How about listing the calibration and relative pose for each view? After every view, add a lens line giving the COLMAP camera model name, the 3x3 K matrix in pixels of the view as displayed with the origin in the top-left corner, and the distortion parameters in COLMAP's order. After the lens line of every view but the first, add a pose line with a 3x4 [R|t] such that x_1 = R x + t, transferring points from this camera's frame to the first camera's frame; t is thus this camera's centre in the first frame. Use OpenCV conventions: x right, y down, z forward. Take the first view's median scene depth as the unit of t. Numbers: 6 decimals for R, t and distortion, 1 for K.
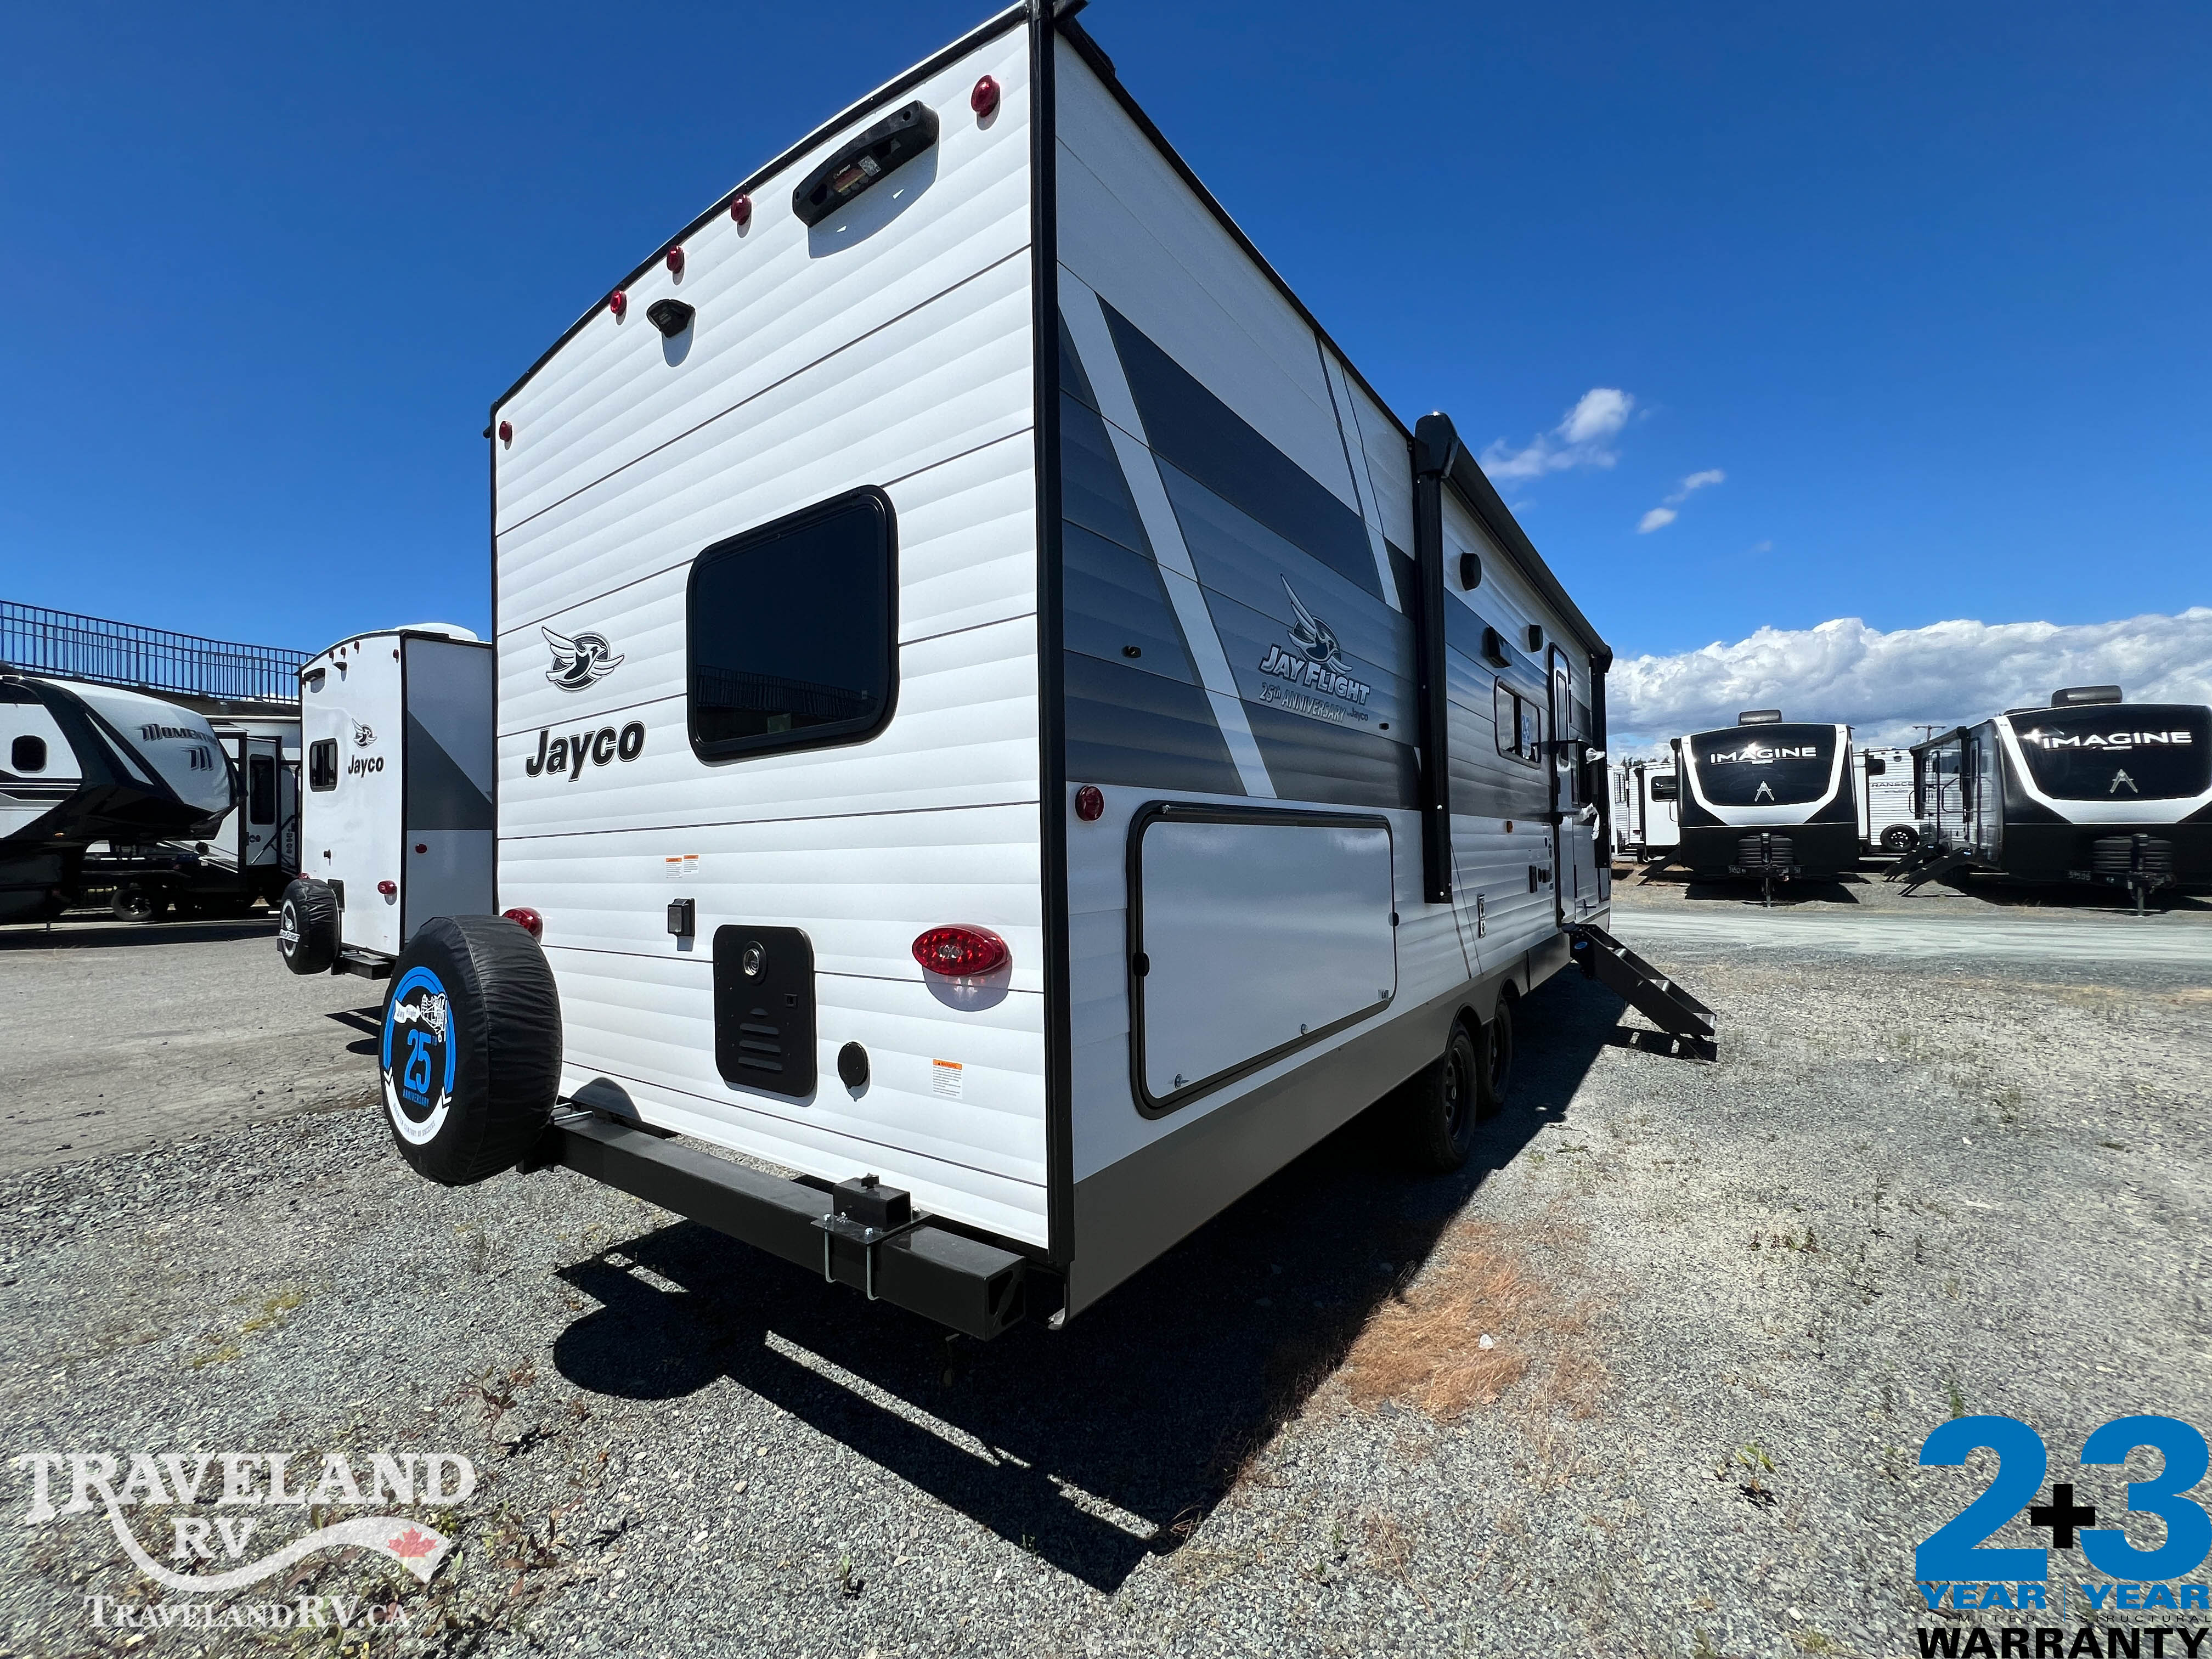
lens RADIAL K [[884.6, 0, 1108.6], [0, 884.6, 829.7], [0, 0, 1]] dist [-0.003814, 0.000460]
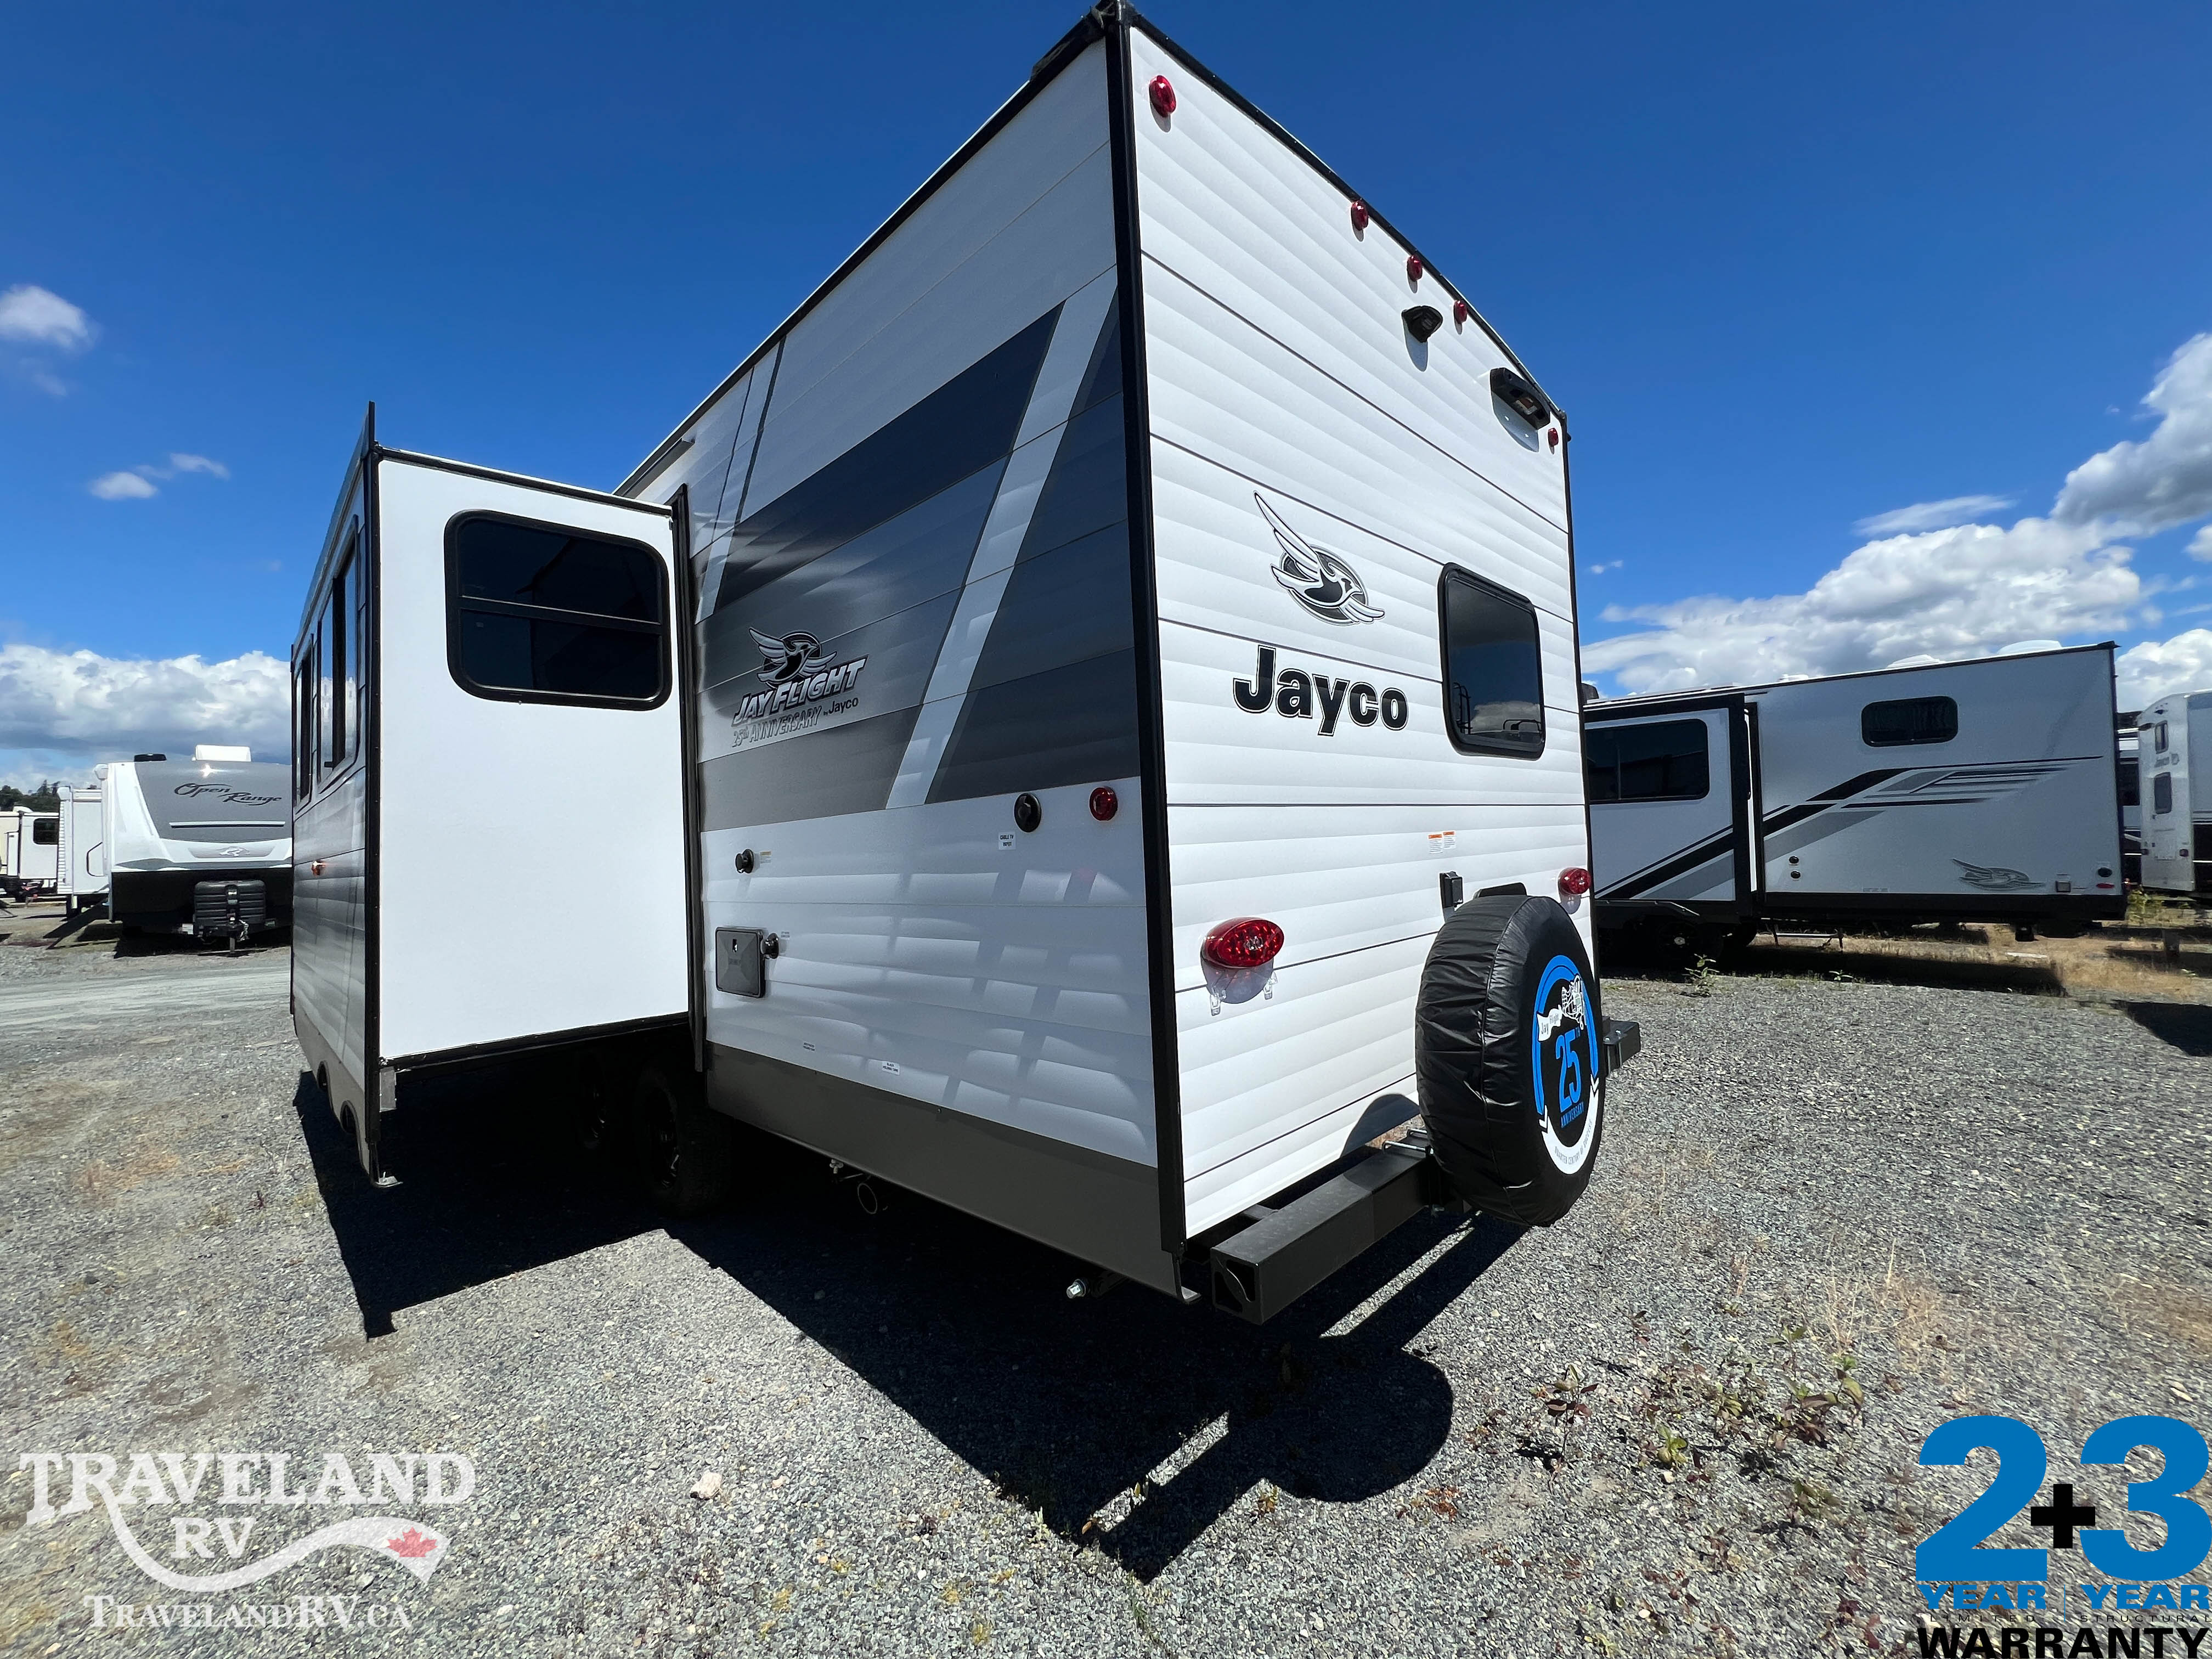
lens RADIAL K [[884.6, 0, 1103.0], [0, 884.6, 829.9], [0, 0, 1]] dist [-0.003814, 0.000460]
pose [[0.162735, 0.032584, 0.986132, -1.625804], [0.016289, 0.999230, -0.035704, 0.059187], [-0.986535, 0.021874, 0.162079, 1.252337]]
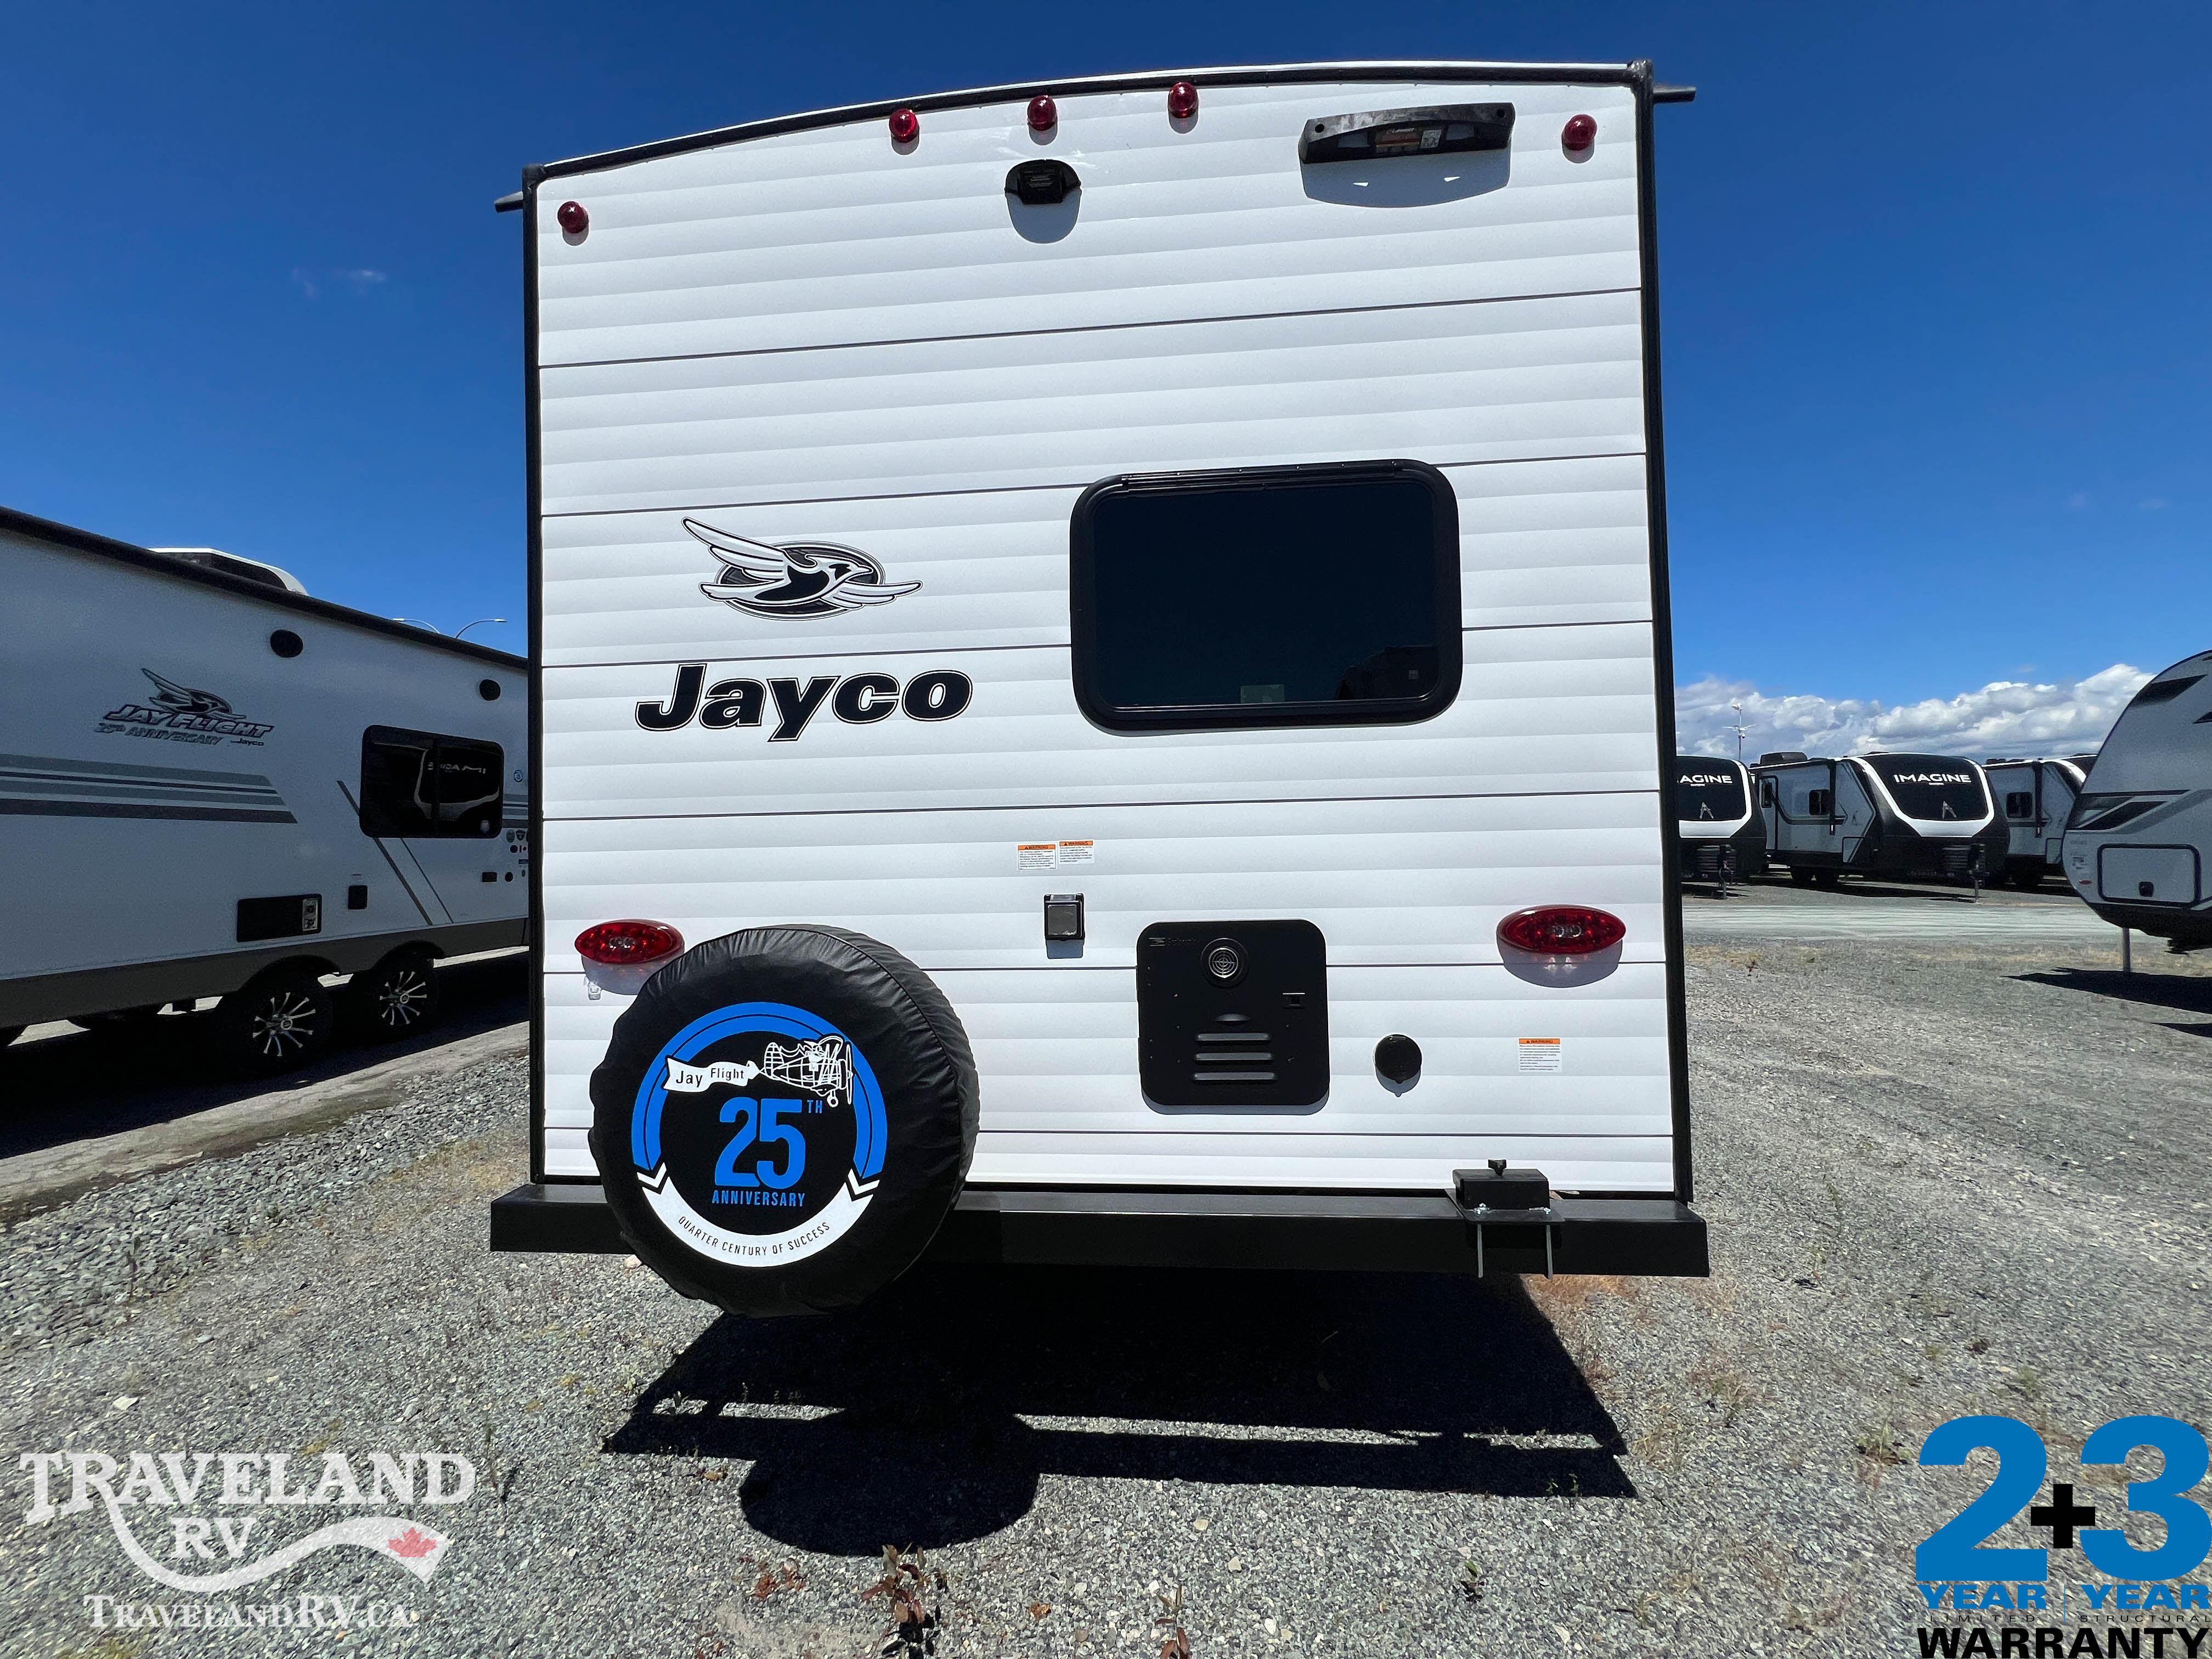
lens RADIAL K [[884.6, 0, 1108.5], [0, 884.6, 828.9], [0, 0, 1]] dist [-0.003814, 0.000460]
pose [[0.861795, 0.016391, 0.506992, -0.871358], [-0.012117, 0.999858, -0.011729, 0.026788], [-0.507112, 0.003965, 0.861871, 0.276014]]
